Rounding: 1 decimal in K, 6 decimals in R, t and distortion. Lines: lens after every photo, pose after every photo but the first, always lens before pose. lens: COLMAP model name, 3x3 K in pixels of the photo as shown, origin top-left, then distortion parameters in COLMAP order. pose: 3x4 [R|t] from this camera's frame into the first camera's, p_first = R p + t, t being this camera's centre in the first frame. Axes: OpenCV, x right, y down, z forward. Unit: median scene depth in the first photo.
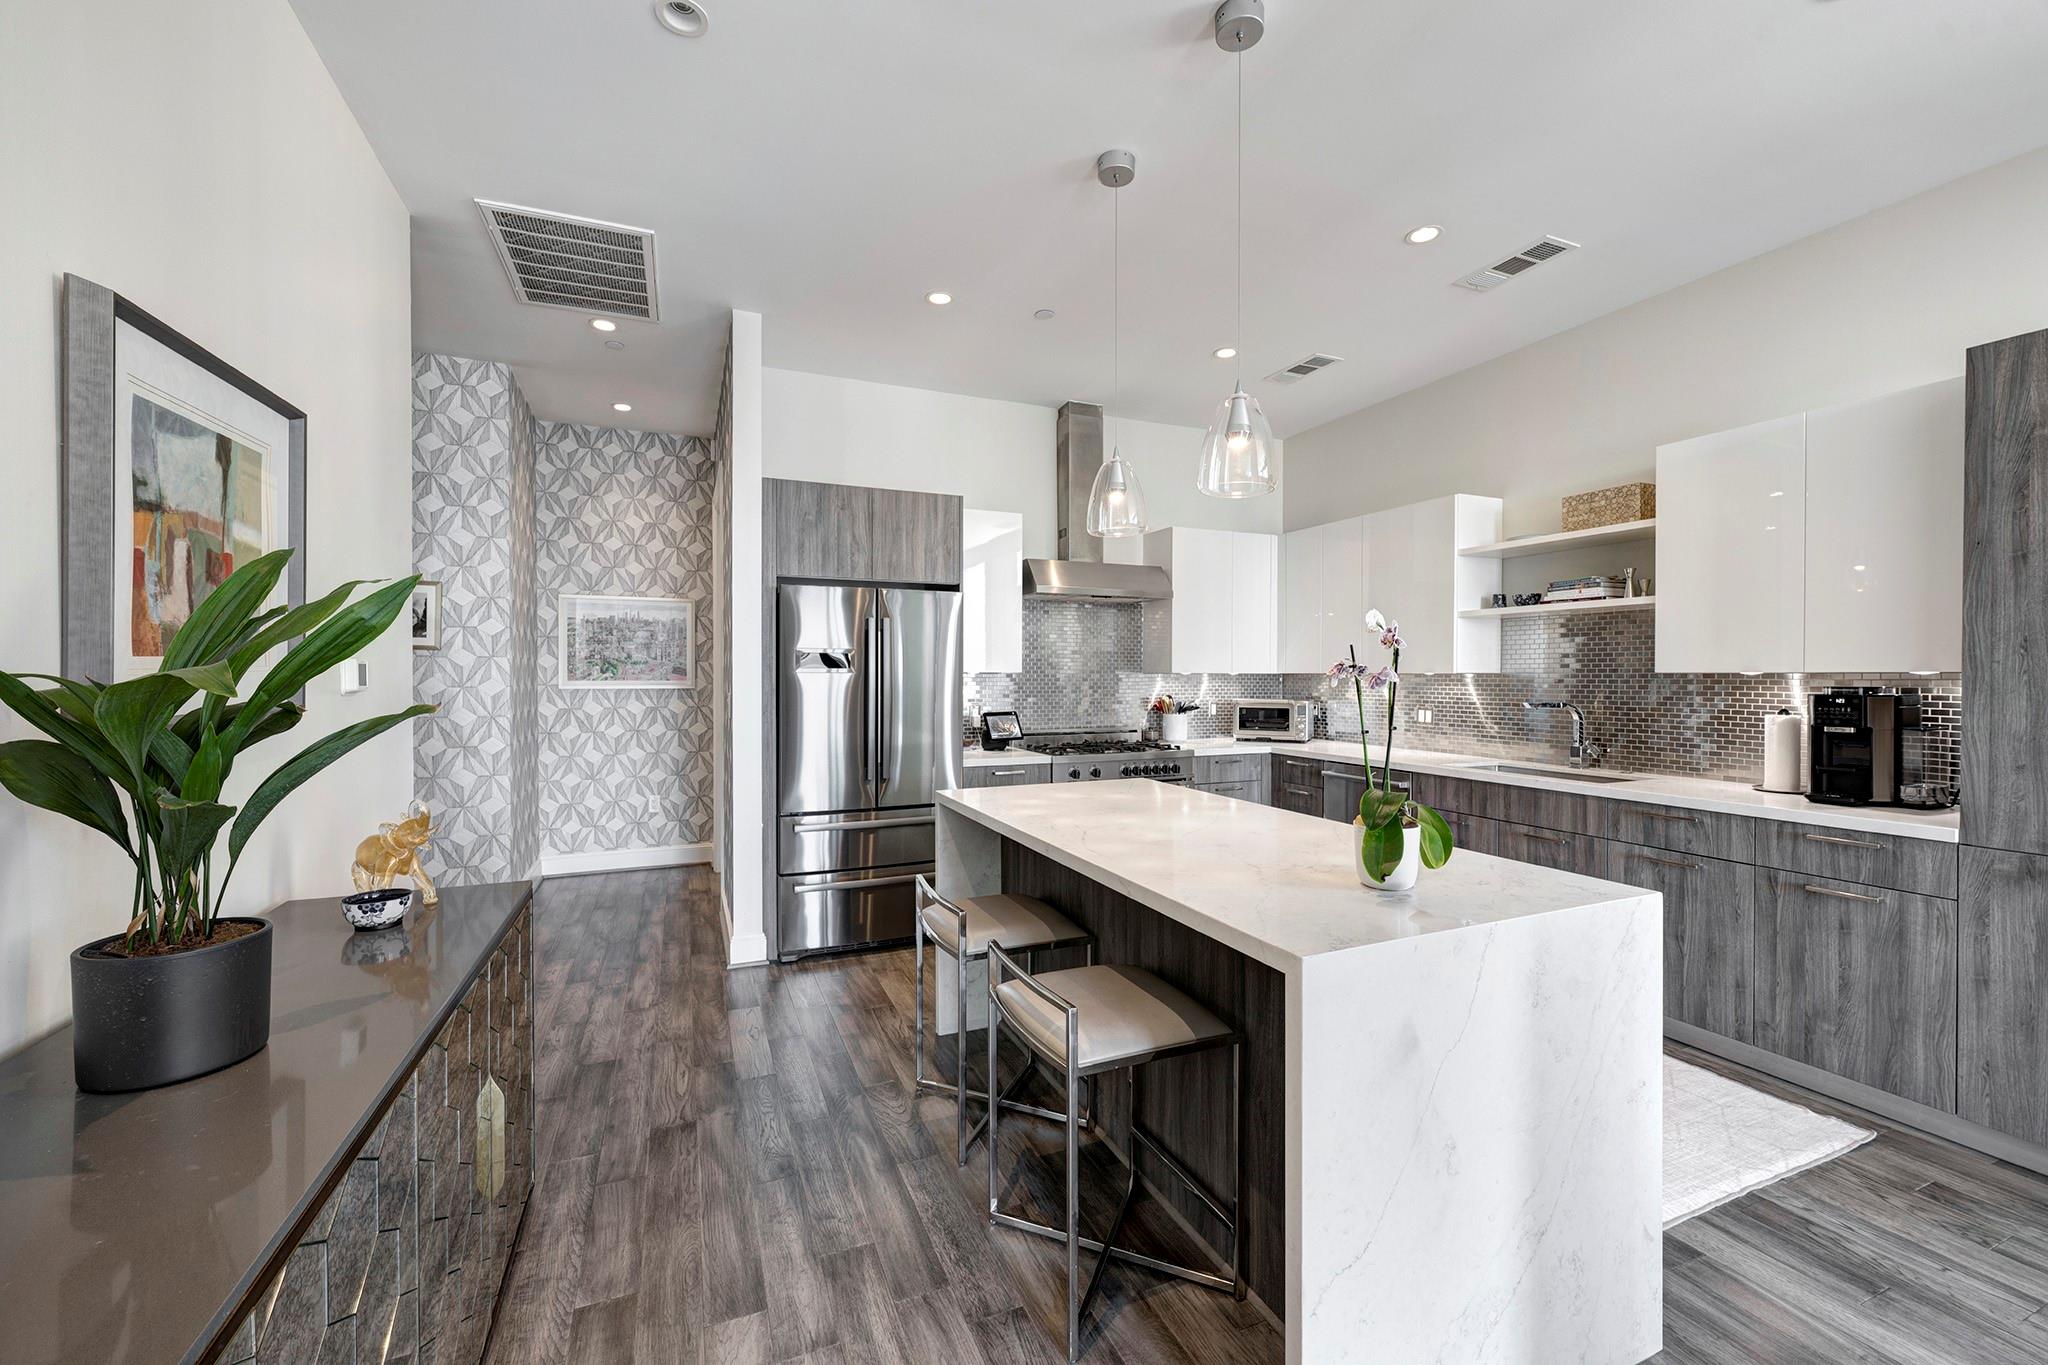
lens RADIAL K [[819.2, 0, 1021.2], [0, 819.2, 678.3], [0, 0, 1]] dist [0.007621, 0.002433]
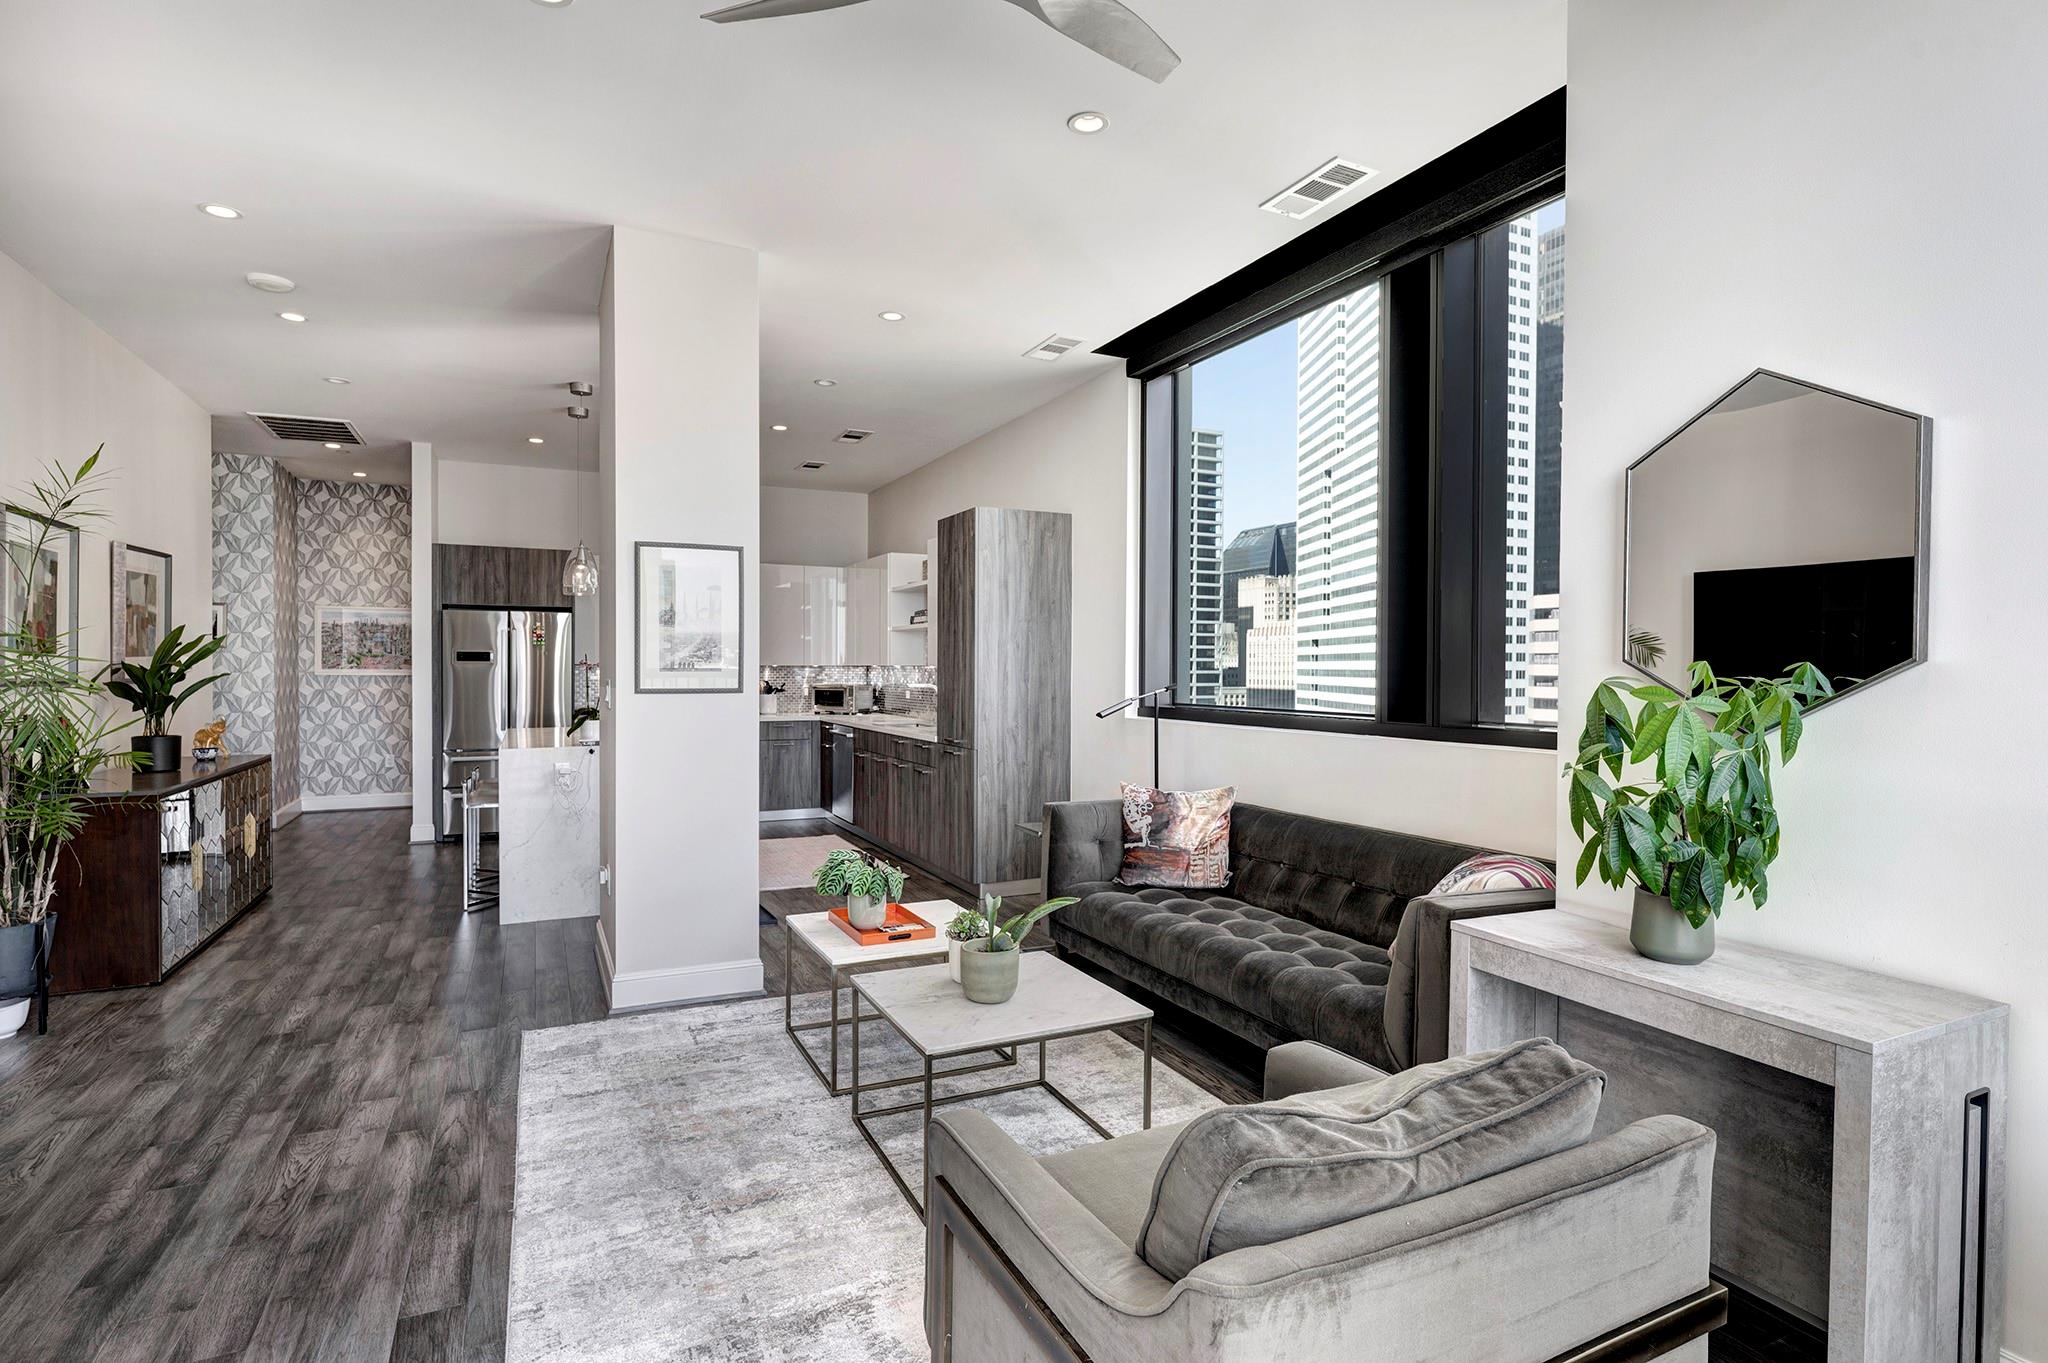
lens RADIAL K [[1023.5, 0, 1021.8], [0, 1023.5, 678.0], [0, 0, 1]] dist [0.005332, -0.000480]
pose [[0.998745, 0.003339, 0.049964, 0.648270], [-0.003666, 0.999973, 0.006447, 0.003286], [-0.049941, -0.006622, 0.998730, -0.940391]]
